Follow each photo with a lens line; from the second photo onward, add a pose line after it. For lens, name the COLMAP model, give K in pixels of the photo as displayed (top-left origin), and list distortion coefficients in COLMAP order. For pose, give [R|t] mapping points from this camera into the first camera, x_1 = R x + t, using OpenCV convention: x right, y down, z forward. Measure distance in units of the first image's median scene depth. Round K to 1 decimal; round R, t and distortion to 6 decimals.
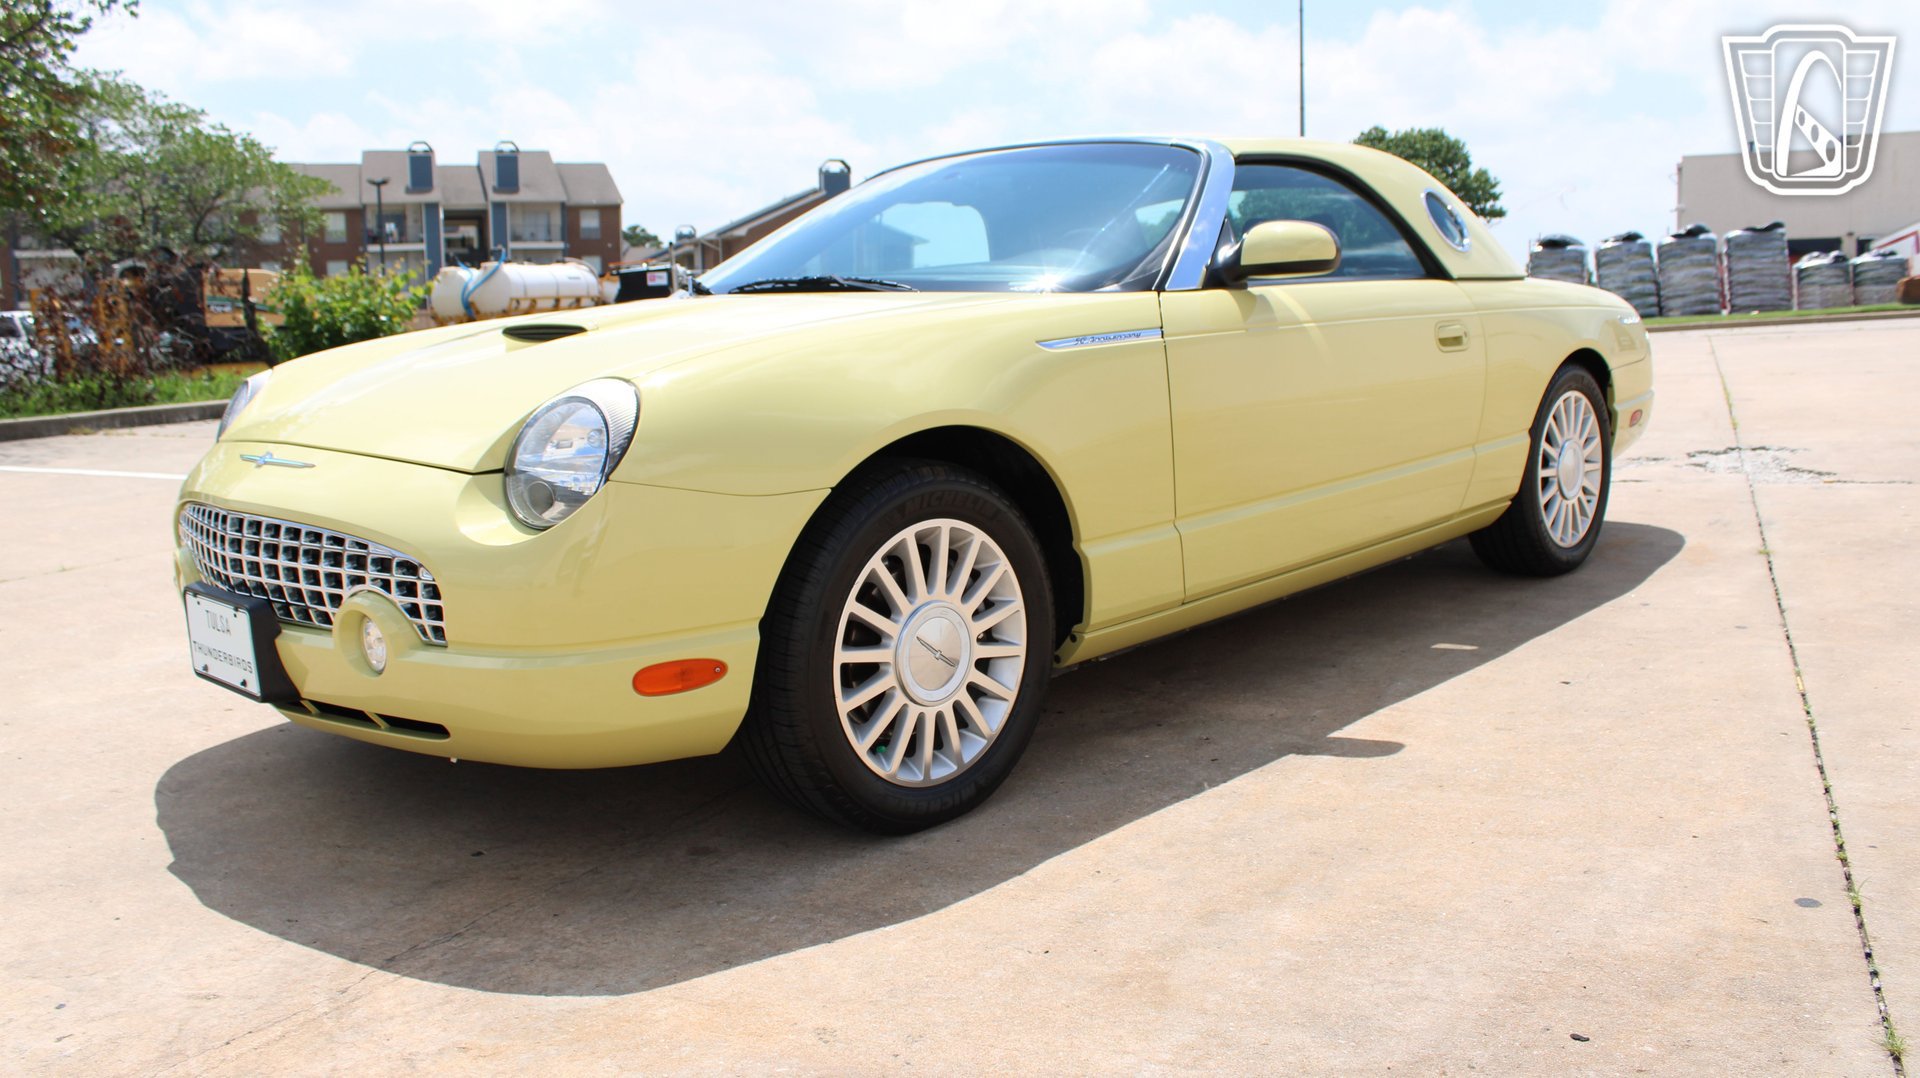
lens RADIAL K [[1591.7, 0, 949.7], [0, 1591.7, 537.8], [0, 0, 1]] dist [-0.166997, 0.148948]
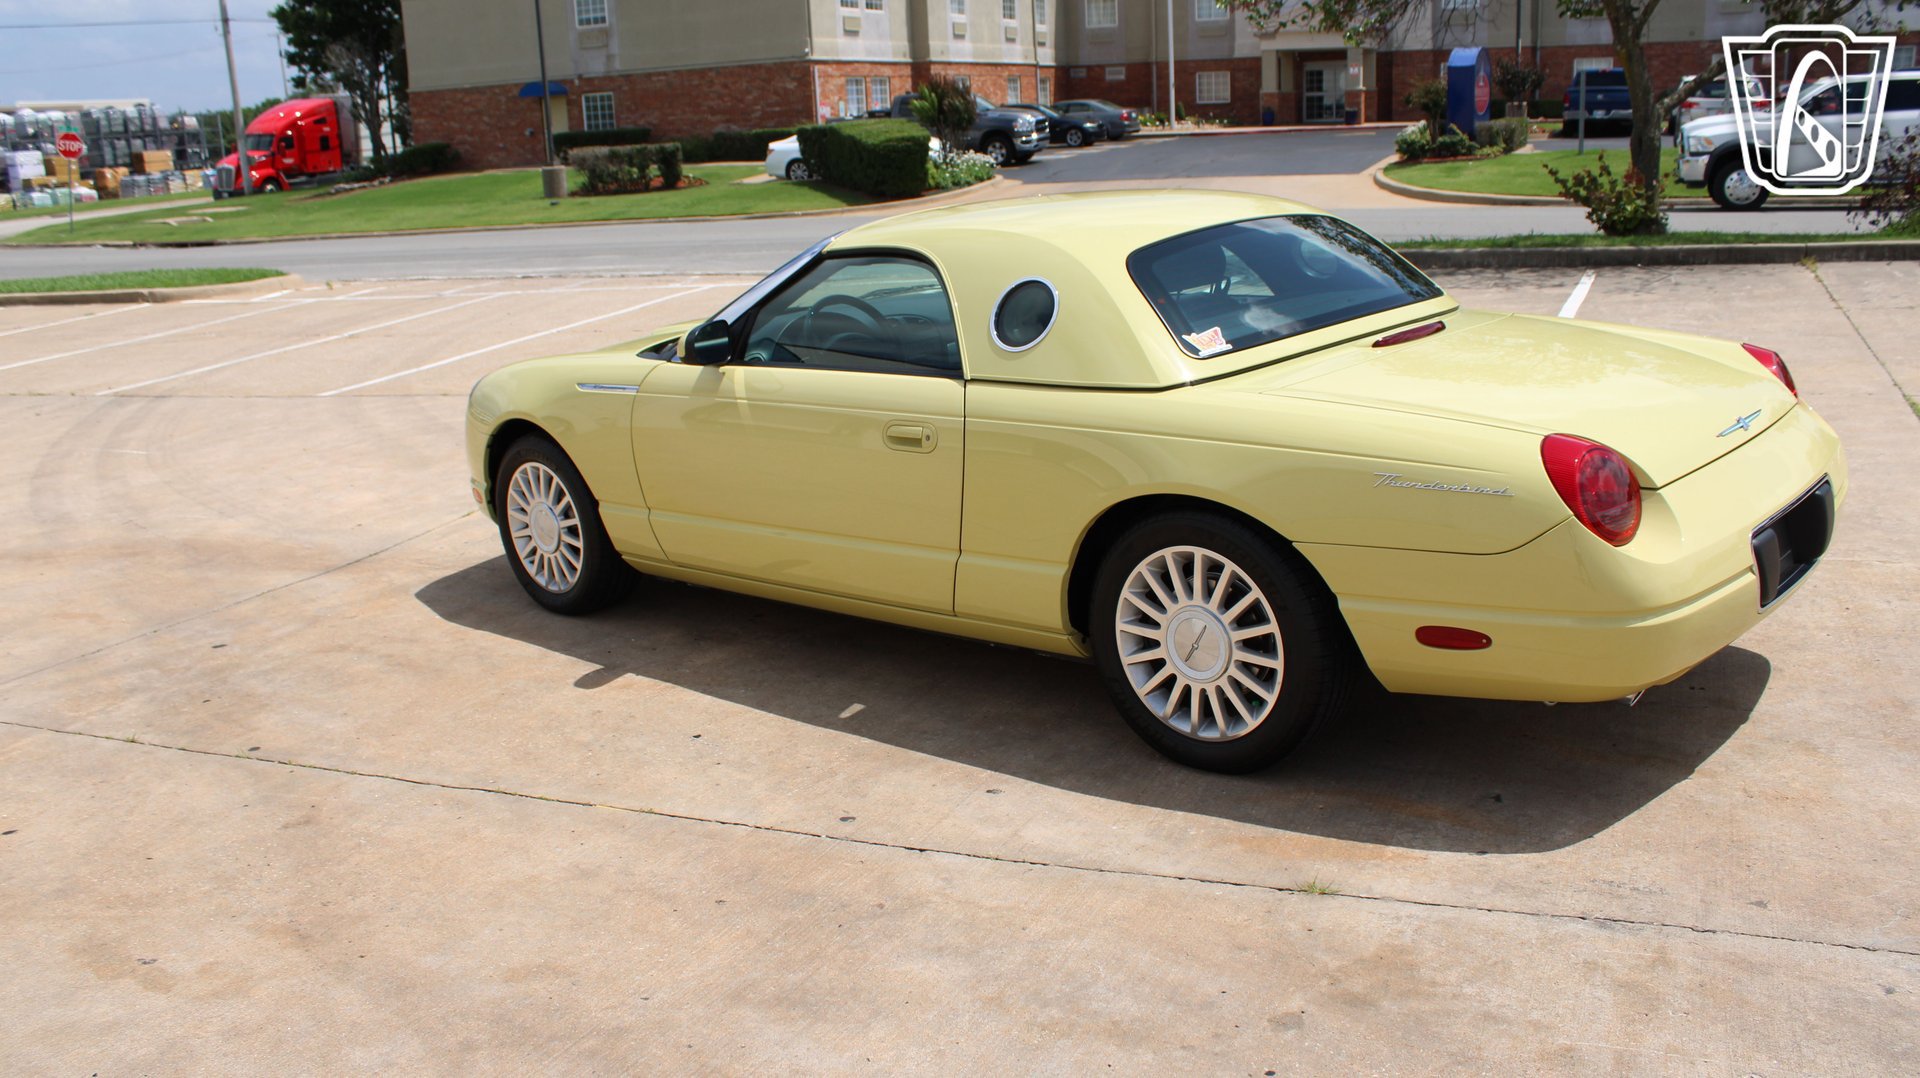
lens RADIAL K [[1596.1, 0, 950.9], [0, 1596.1, 532.1], [0, 0, 1]] dist [-0.166075, 0.148895]
pose [[0.029274, 0.278016, -0.960130, 1.636251], [-0.083326, 0.957877, 0.274823, -0.437219], [0.996092, 0.071958, 0.051207, 1.198032]]
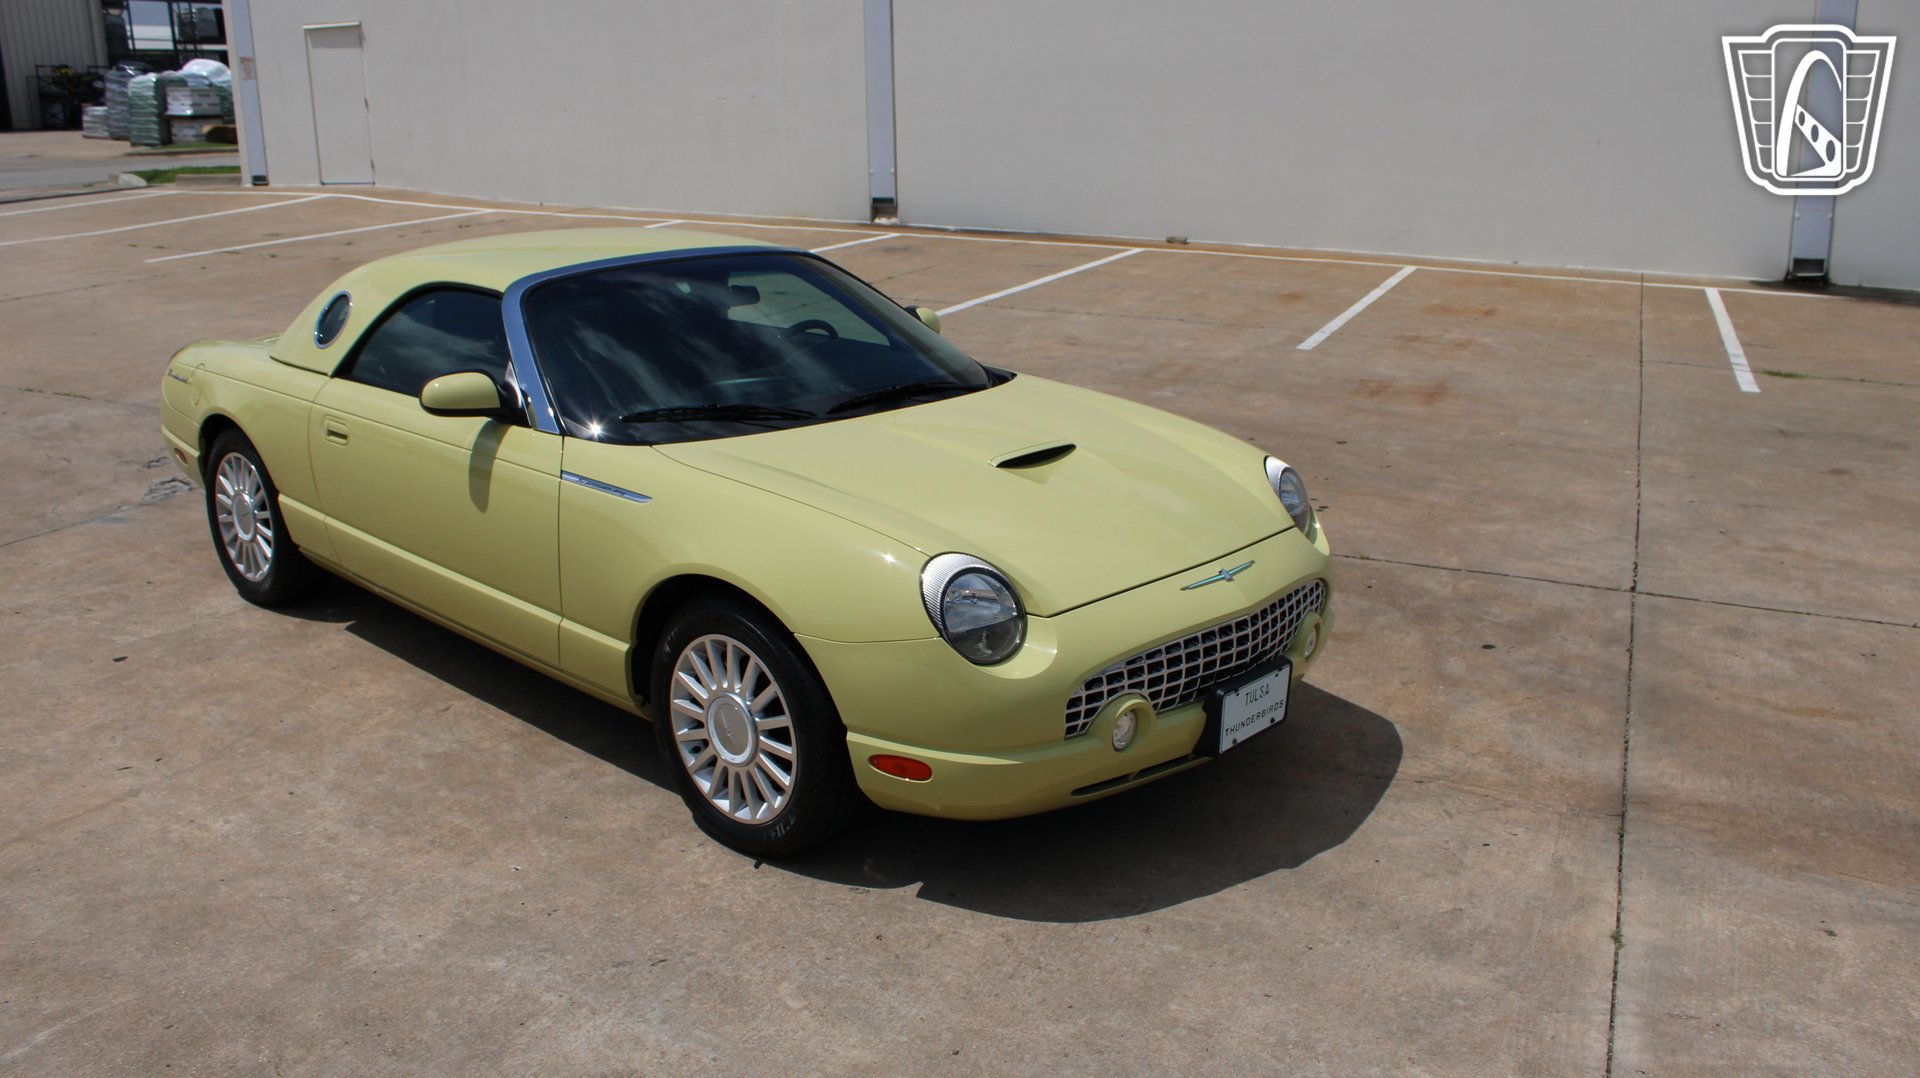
lens RADIAL K [[1591.7, 0, 949.7], [0, 1591.7, 537.8], [0, 0, 1]] dist [-0.166997, 0.148948]
pose [[-0.035975, -0.242920, 0.969379, -1.493696], [0.148692, 0.957909, 0.245563, -0.386204], [-0.988229, 0.152973, 0.001660, 1.040275]]
